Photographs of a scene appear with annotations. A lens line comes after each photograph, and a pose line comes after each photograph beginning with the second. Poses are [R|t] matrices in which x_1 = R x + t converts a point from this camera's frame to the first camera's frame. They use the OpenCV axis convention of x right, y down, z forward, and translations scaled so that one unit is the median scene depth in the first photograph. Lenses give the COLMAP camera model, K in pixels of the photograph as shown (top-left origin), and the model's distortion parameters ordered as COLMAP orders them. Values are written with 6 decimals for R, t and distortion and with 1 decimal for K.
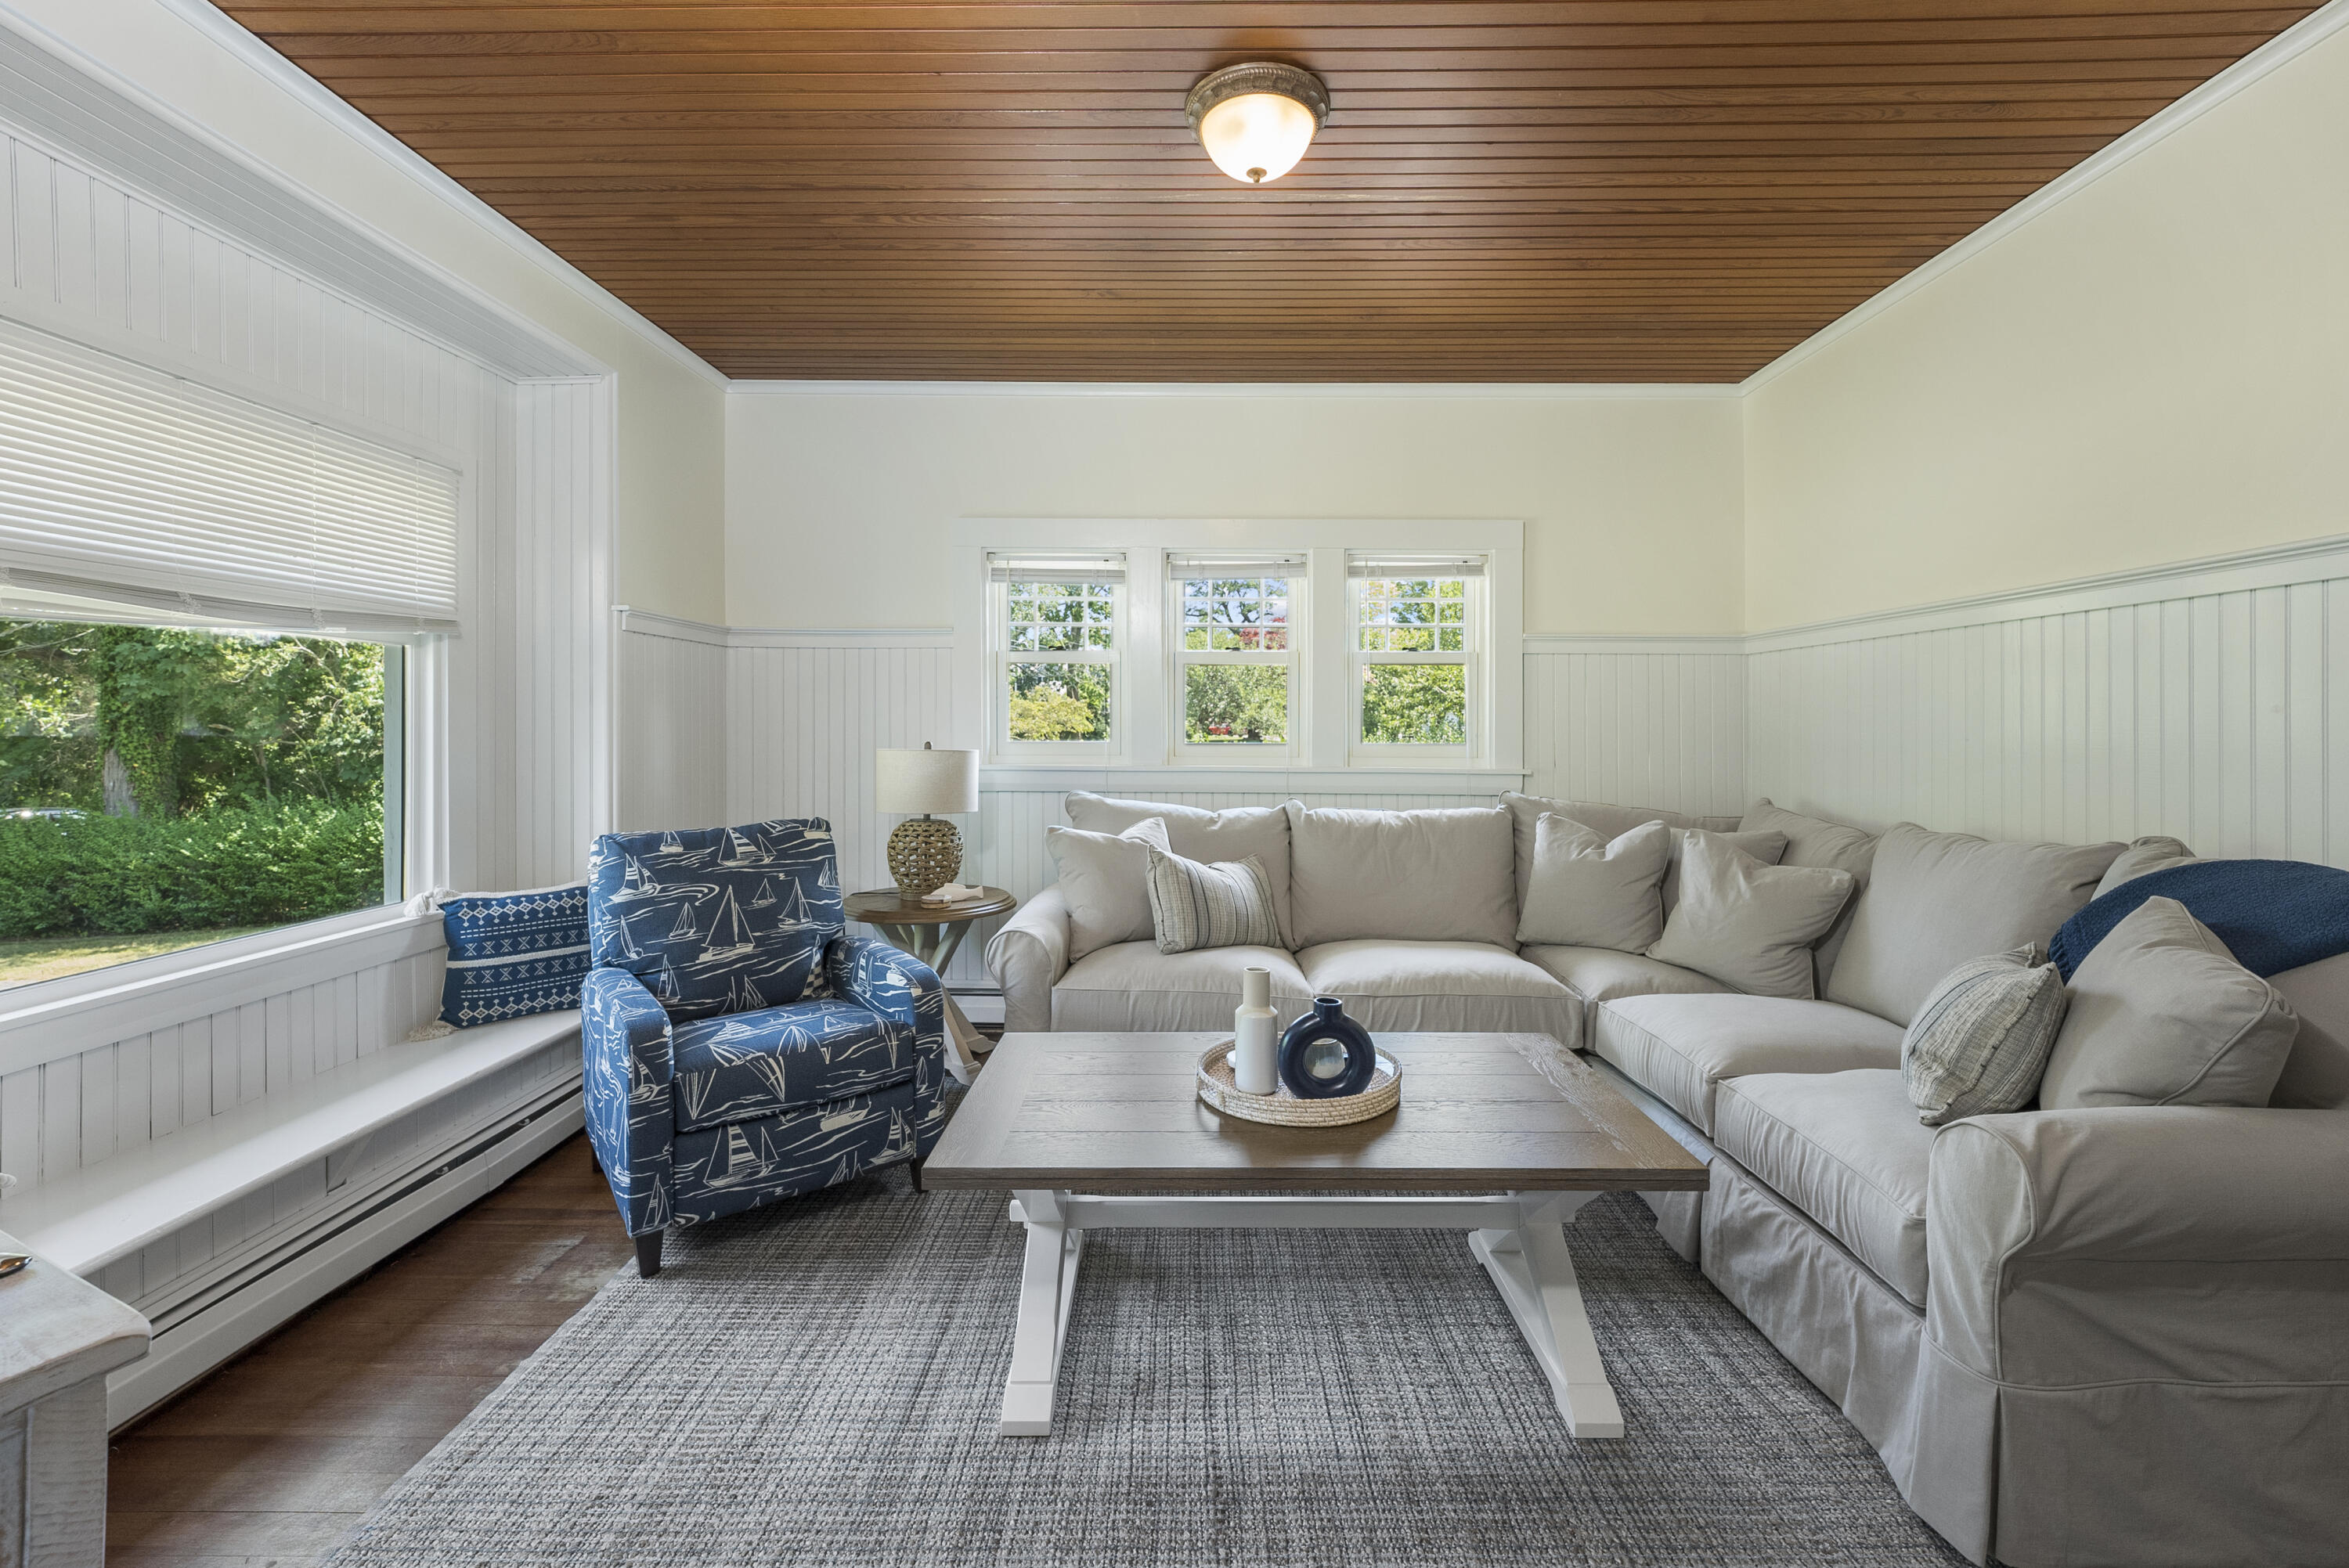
lens RADIAL K [[970.1, 0, 1193.1], [0, 970.1, 714.7], [0, 0, 1]] dist [-0.006655, 0.002487]
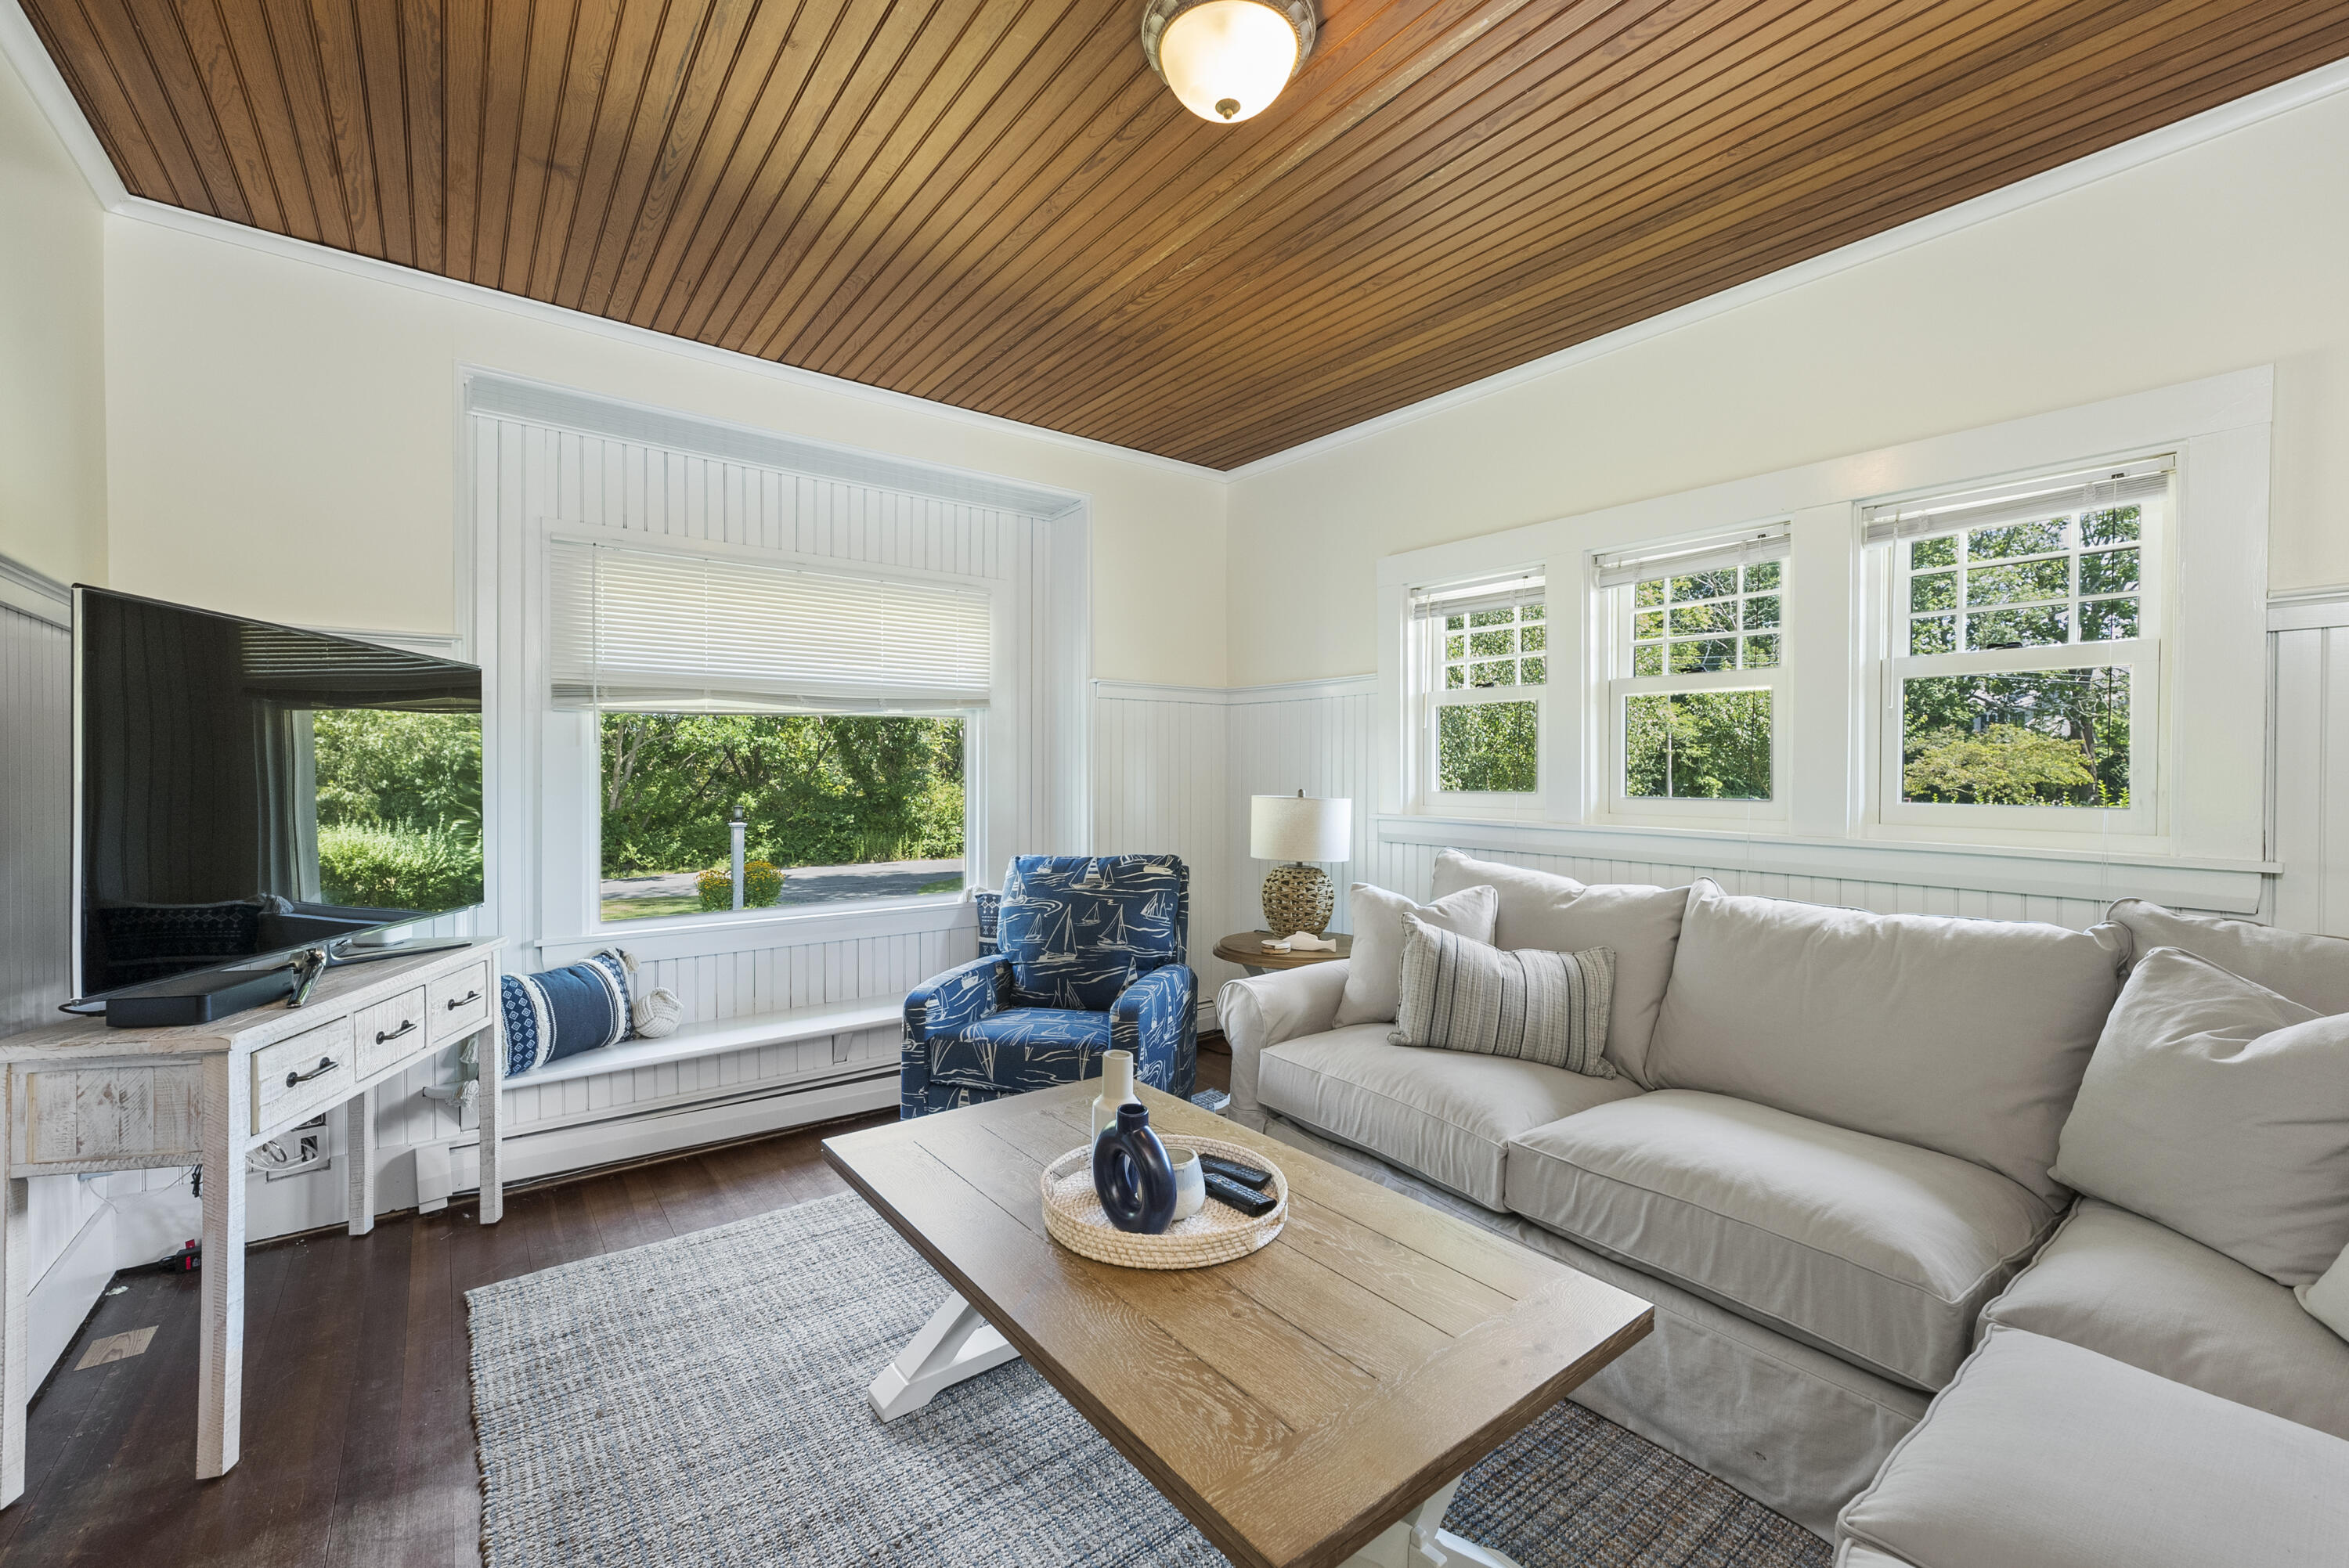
lens RADIAL K [[970.1, 0, 1217.1], [0, 970.1, 771.0], [0, 0, 1]] dist [-0.006655, 0.002487]
pose [[0.618438, 0.000313, -0.785833, 0.563575], [0.006671, 0.999962, 0.005649, 0.003314], [0.785805, -0.008736, 0.618412, 0.375106]]
